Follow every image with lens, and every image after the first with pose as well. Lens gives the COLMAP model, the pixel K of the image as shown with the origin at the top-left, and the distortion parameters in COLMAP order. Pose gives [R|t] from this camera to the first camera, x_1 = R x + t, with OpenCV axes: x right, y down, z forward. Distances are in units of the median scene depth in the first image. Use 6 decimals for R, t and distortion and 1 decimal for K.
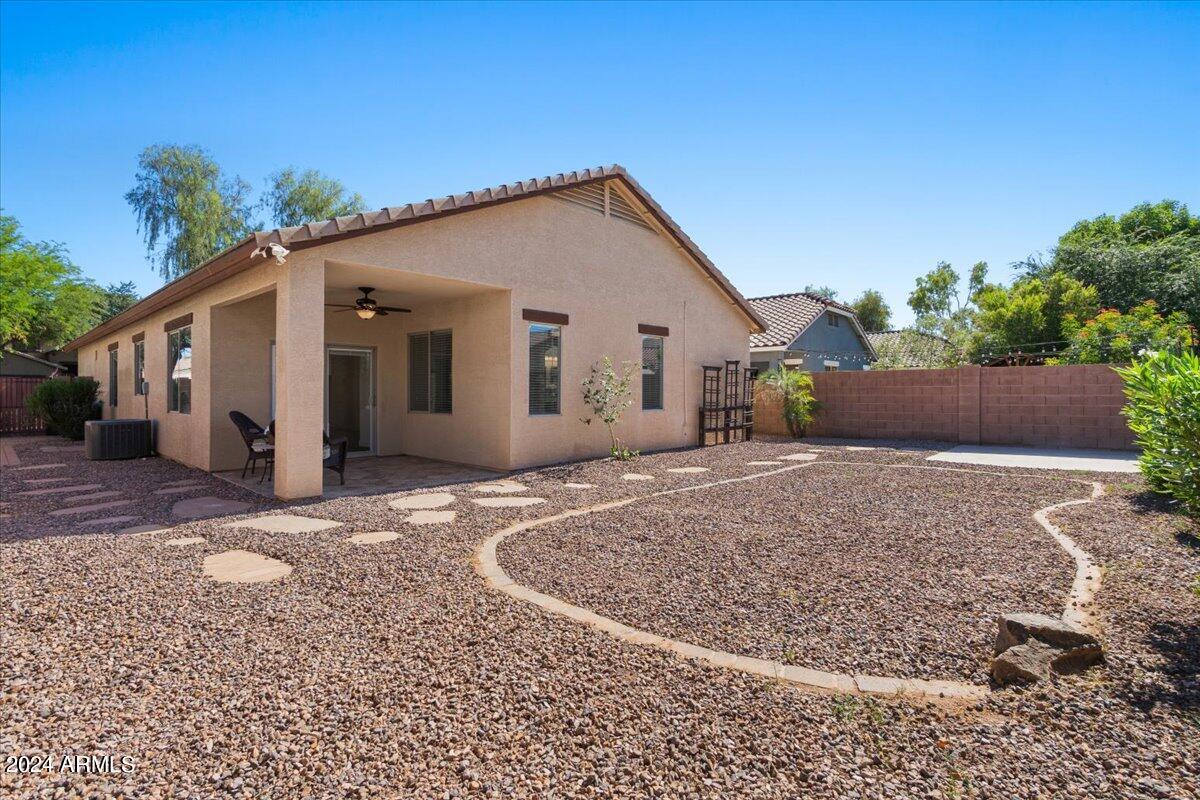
lens RADIAL K [[573.6, 0, 598.1], [0, 573.6, 382.8], [0, 0, 1]] dist [0.001529, 0.000190]
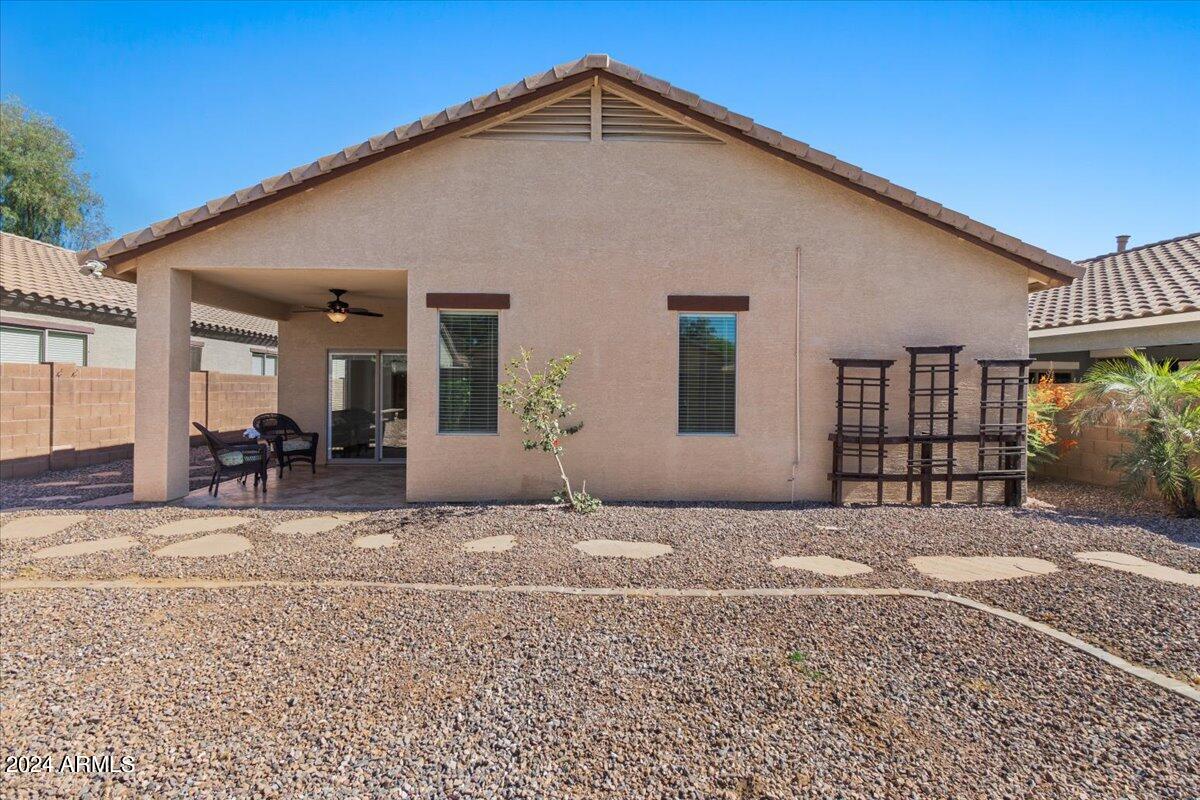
lens RADIAL K [[573.6, 0, 598.1], [0, 573.6, 382.8], [0, 0, 1]] dist [0.001529, 0.000190]
pose [[0.697044, 0.004087, -0.717016, 0.416916], [0.001608, 0.999972, 0.007263, -0.010908], [0.717026, -0.006215, 0.697019, 0.453467]]
